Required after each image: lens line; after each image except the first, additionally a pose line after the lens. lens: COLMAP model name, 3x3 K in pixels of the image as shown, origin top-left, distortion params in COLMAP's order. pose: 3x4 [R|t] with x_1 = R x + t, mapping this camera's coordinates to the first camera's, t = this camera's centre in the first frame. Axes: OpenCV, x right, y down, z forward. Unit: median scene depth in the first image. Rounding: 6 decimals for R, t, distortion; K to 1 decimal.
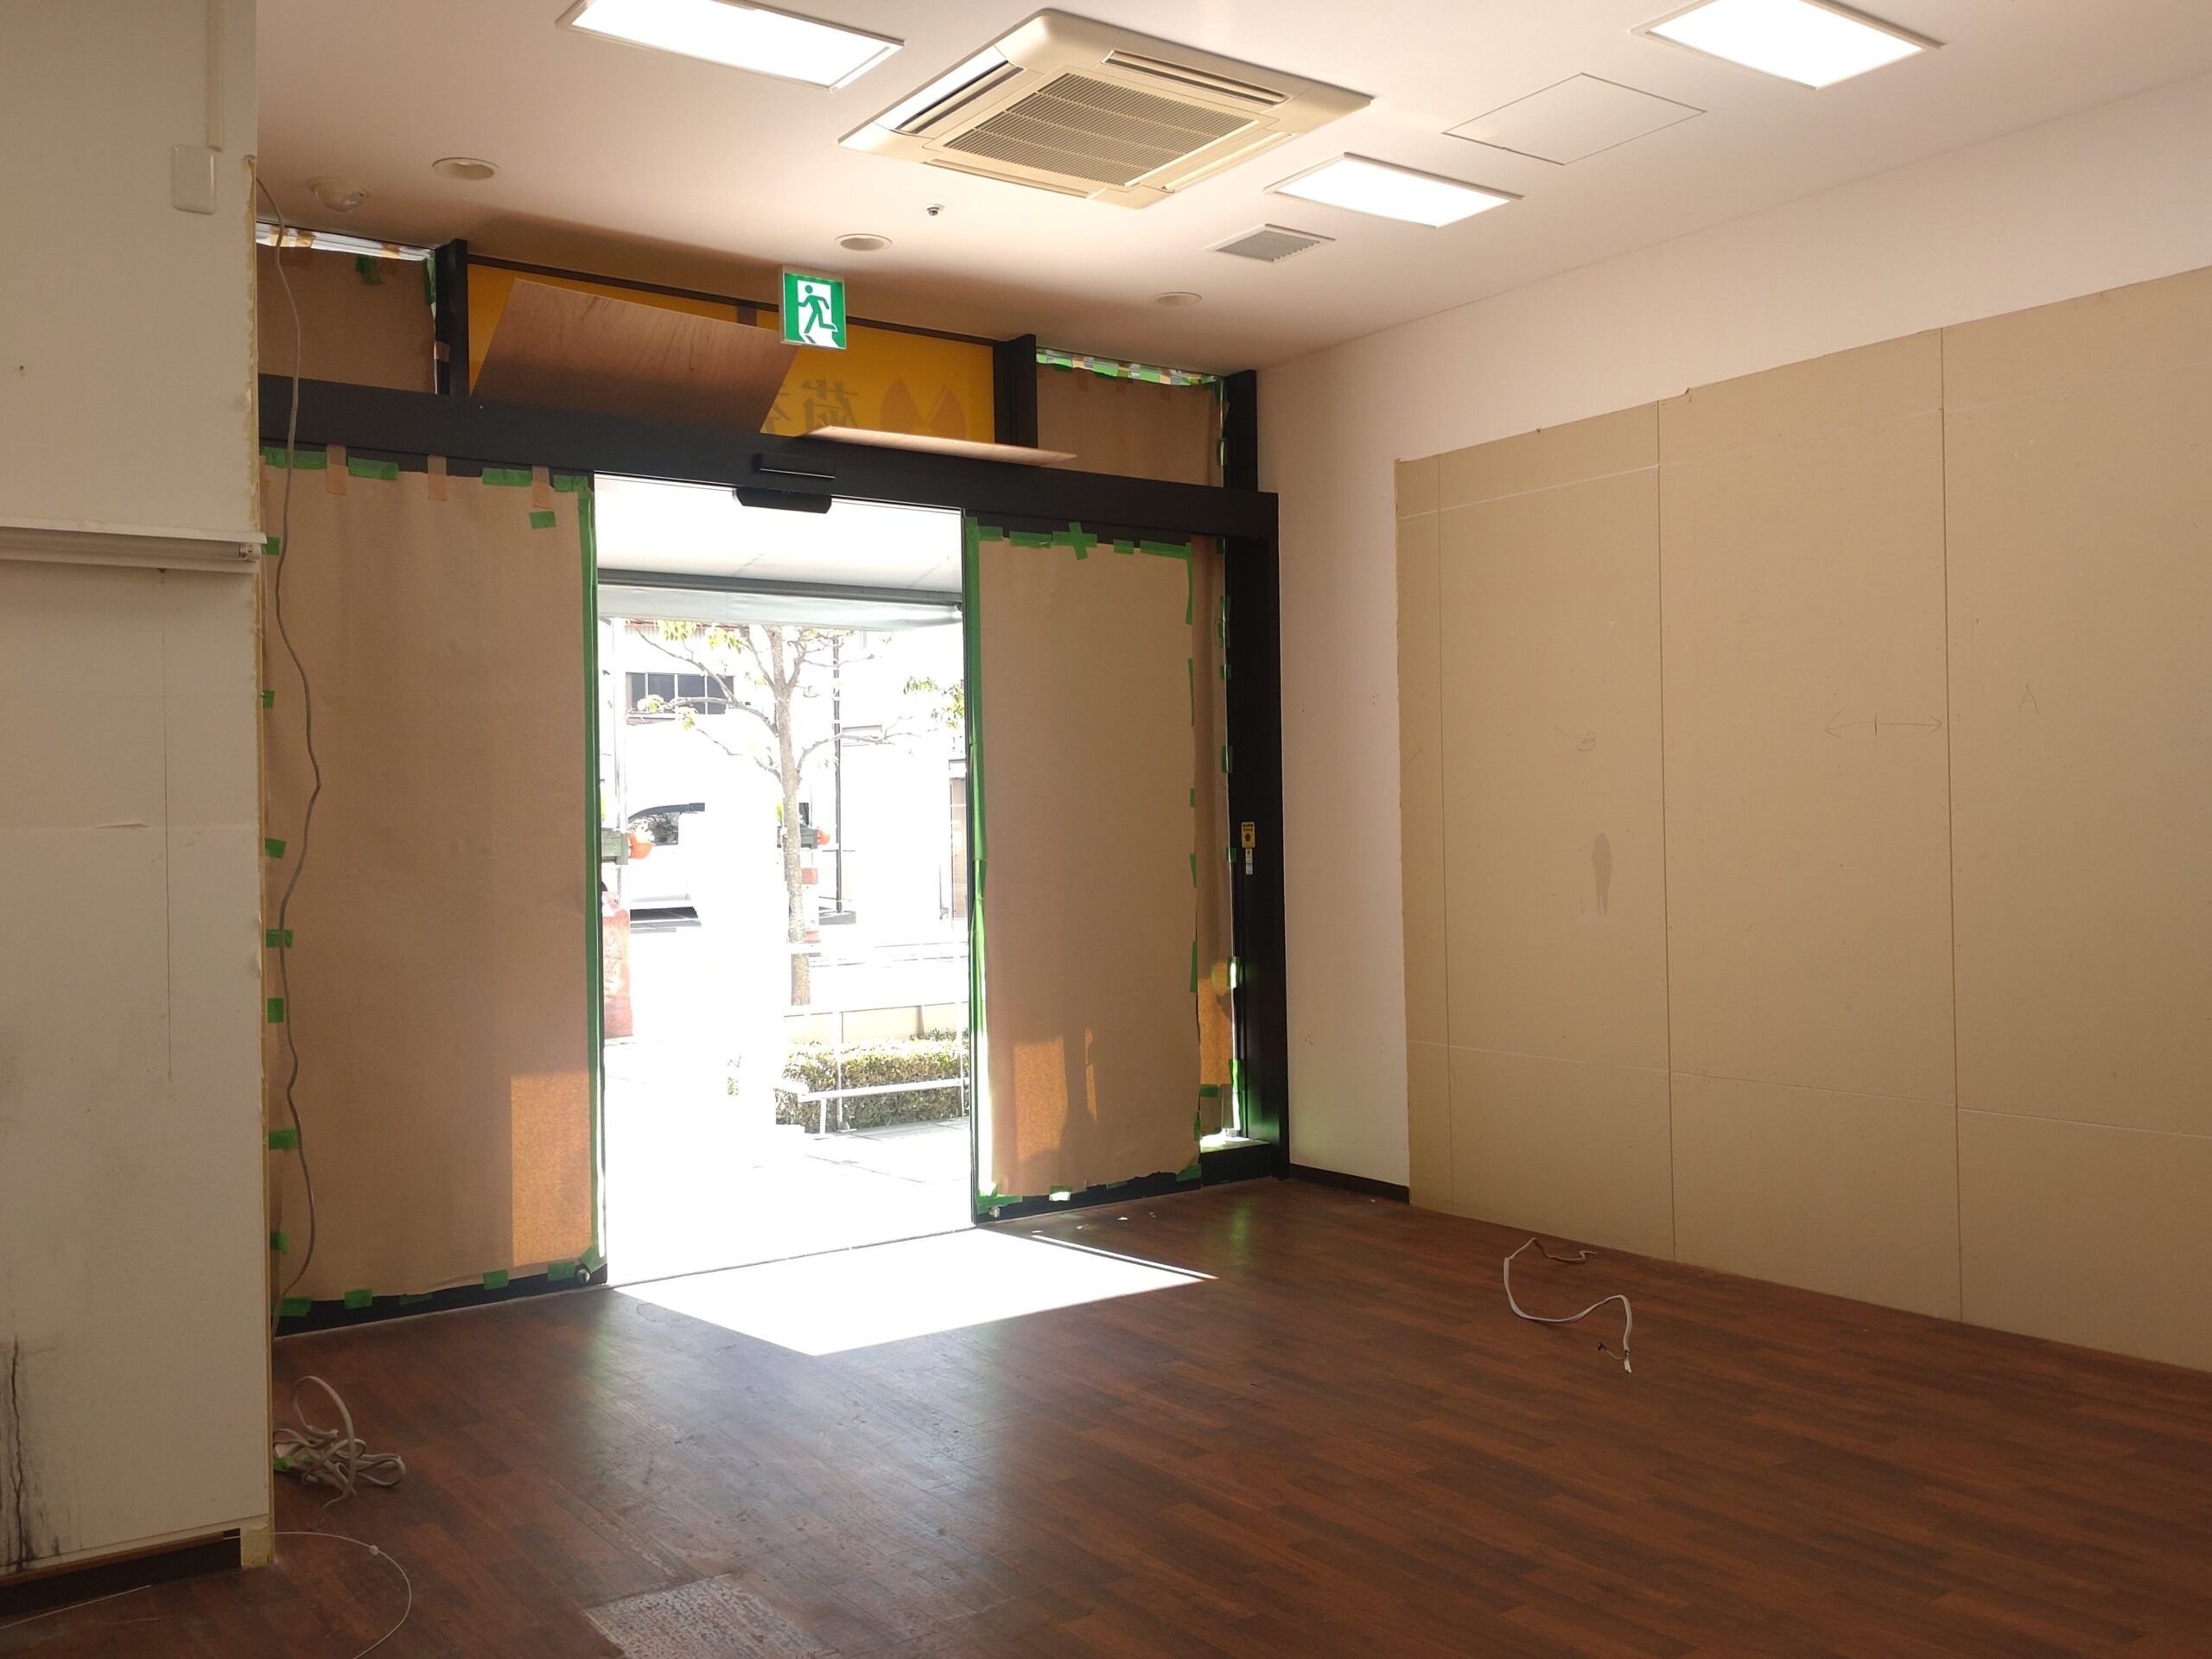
lens RADIAL K [[1916.1, 0, 1106.0], [0, 1916.1, 829.5], [0, 0, 1]] dist [0.001682, -0.012309]
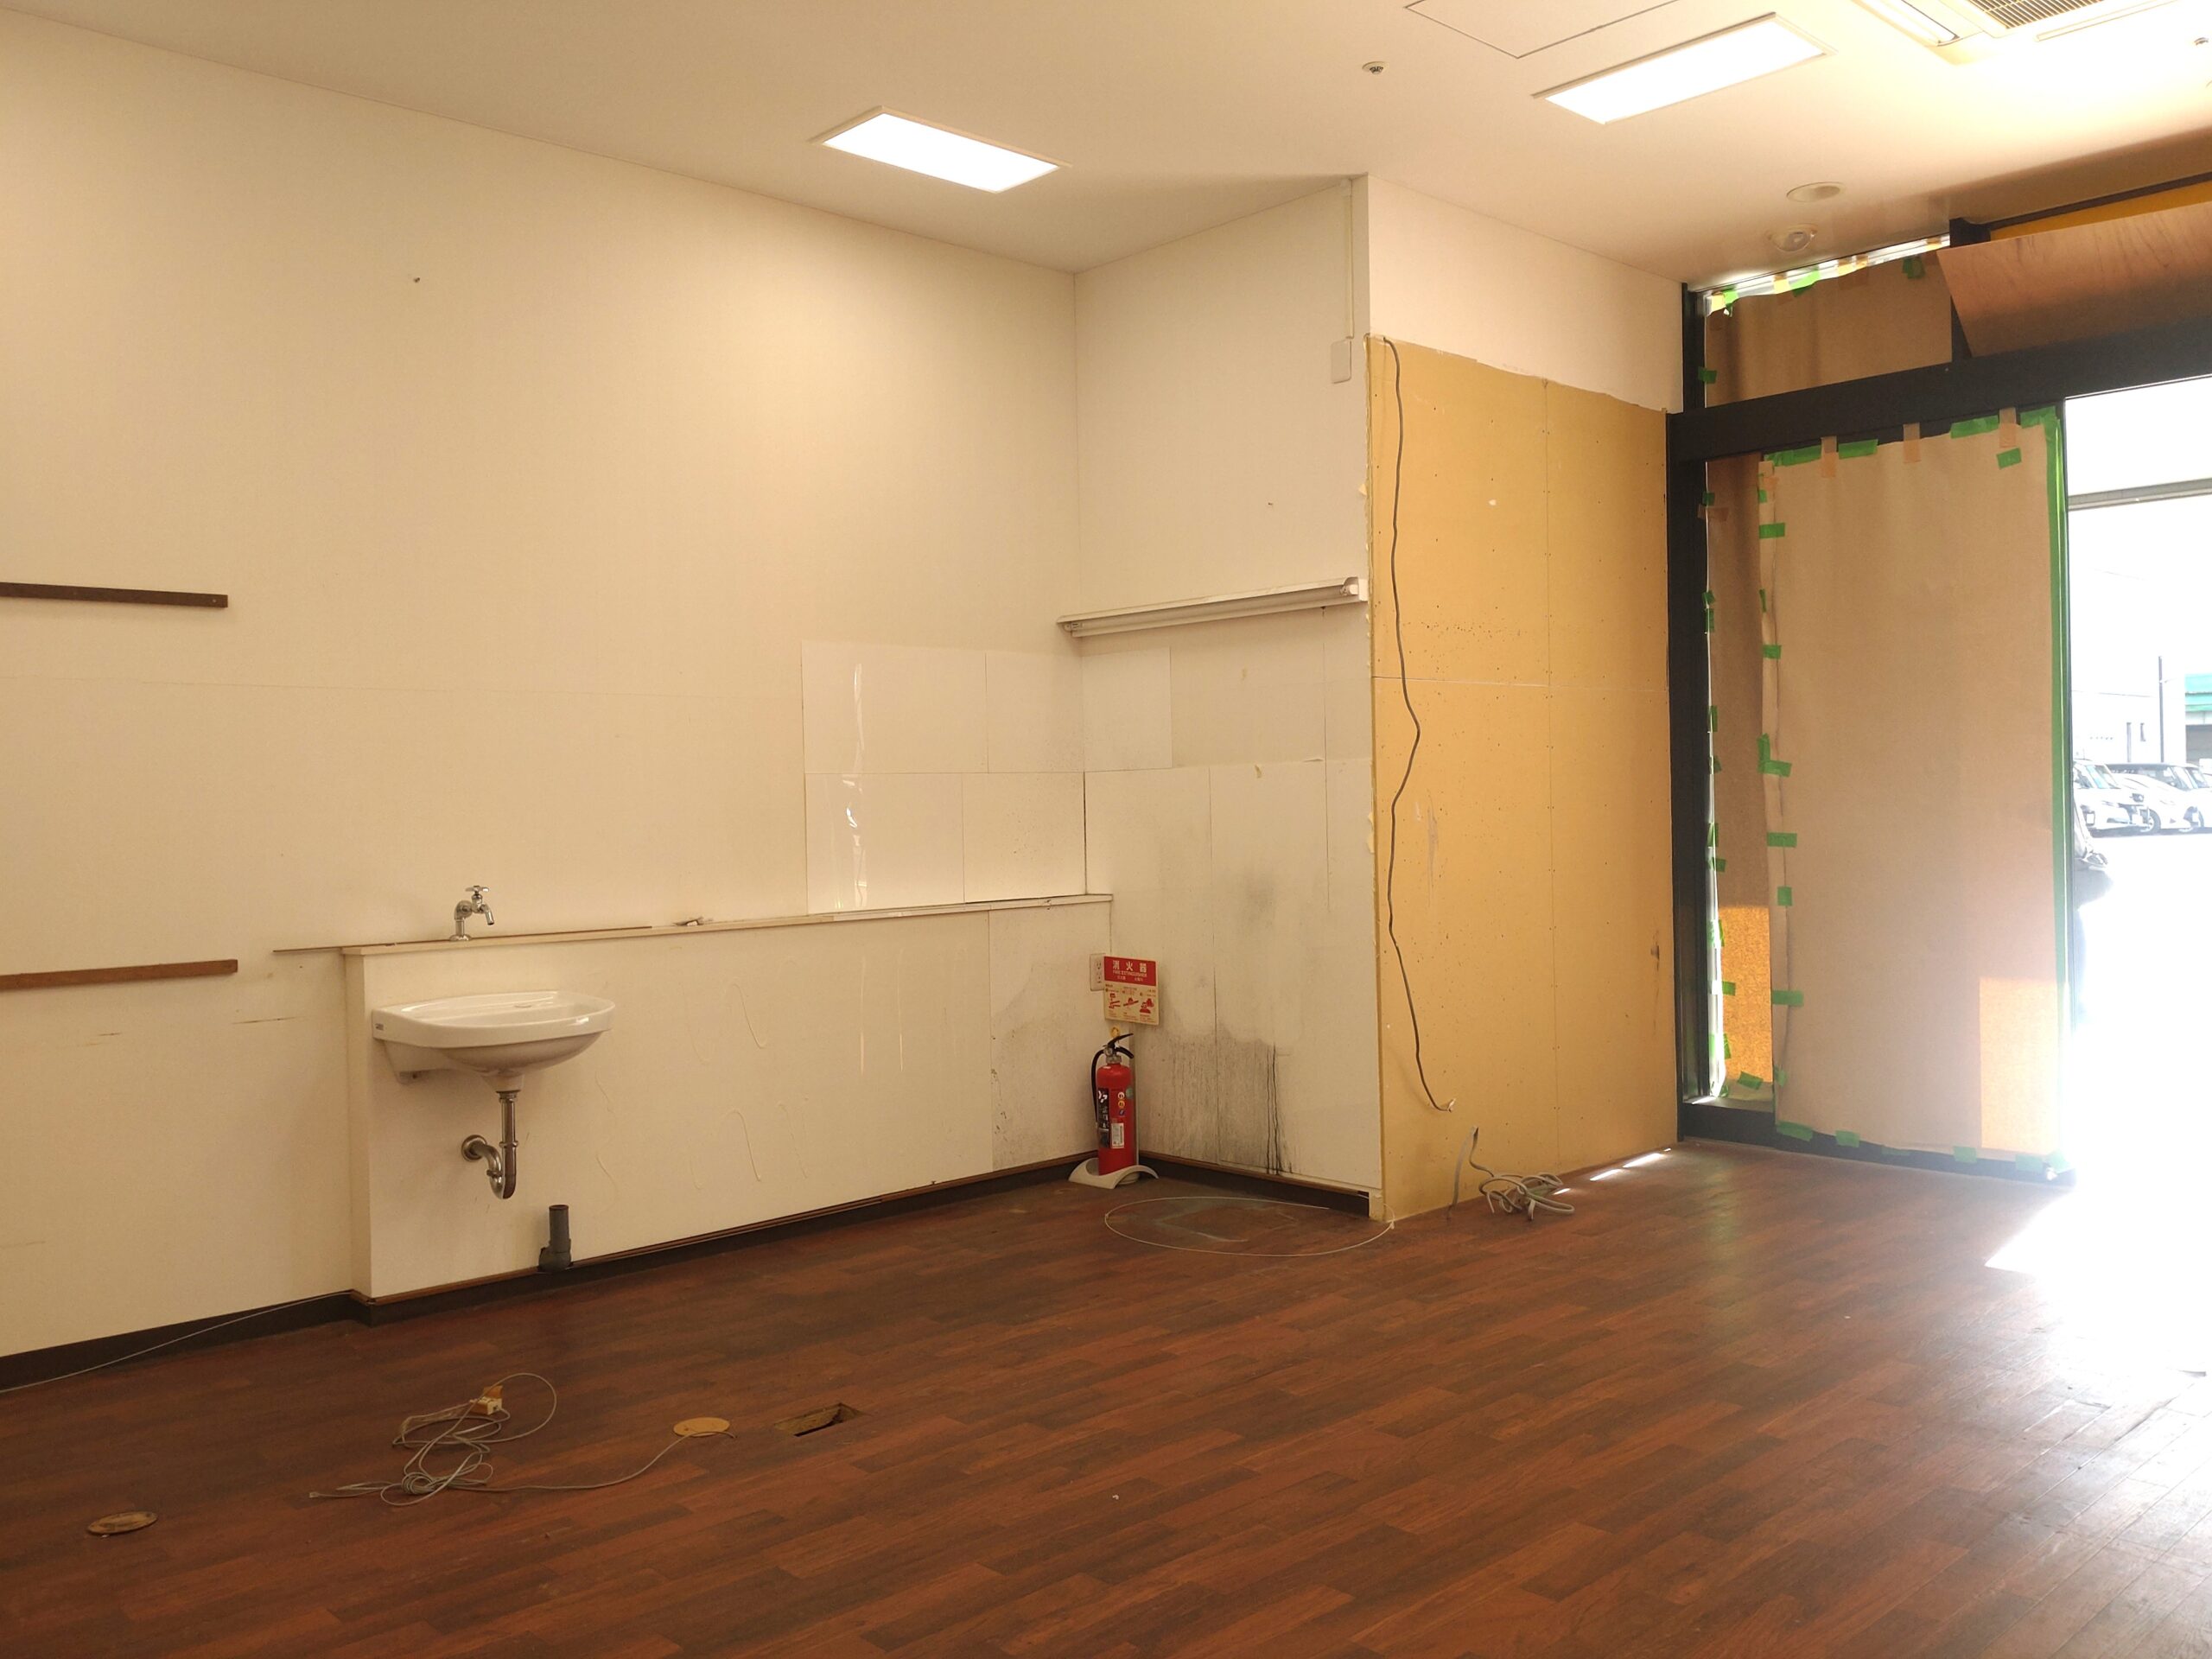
lens RADIAL K [[1848.4, 0, 1106.0], [0, 1848.4, 829.5], [0, 0, 1]] dist [0.002362, -0.000437]
pose [[0.132087, 0.032520, -0.990704, 0.682929], [0.019729, 0.999177, 0.035429, -0.002014], [0.991042, -0.024226, 0.131337, 0.372870]]
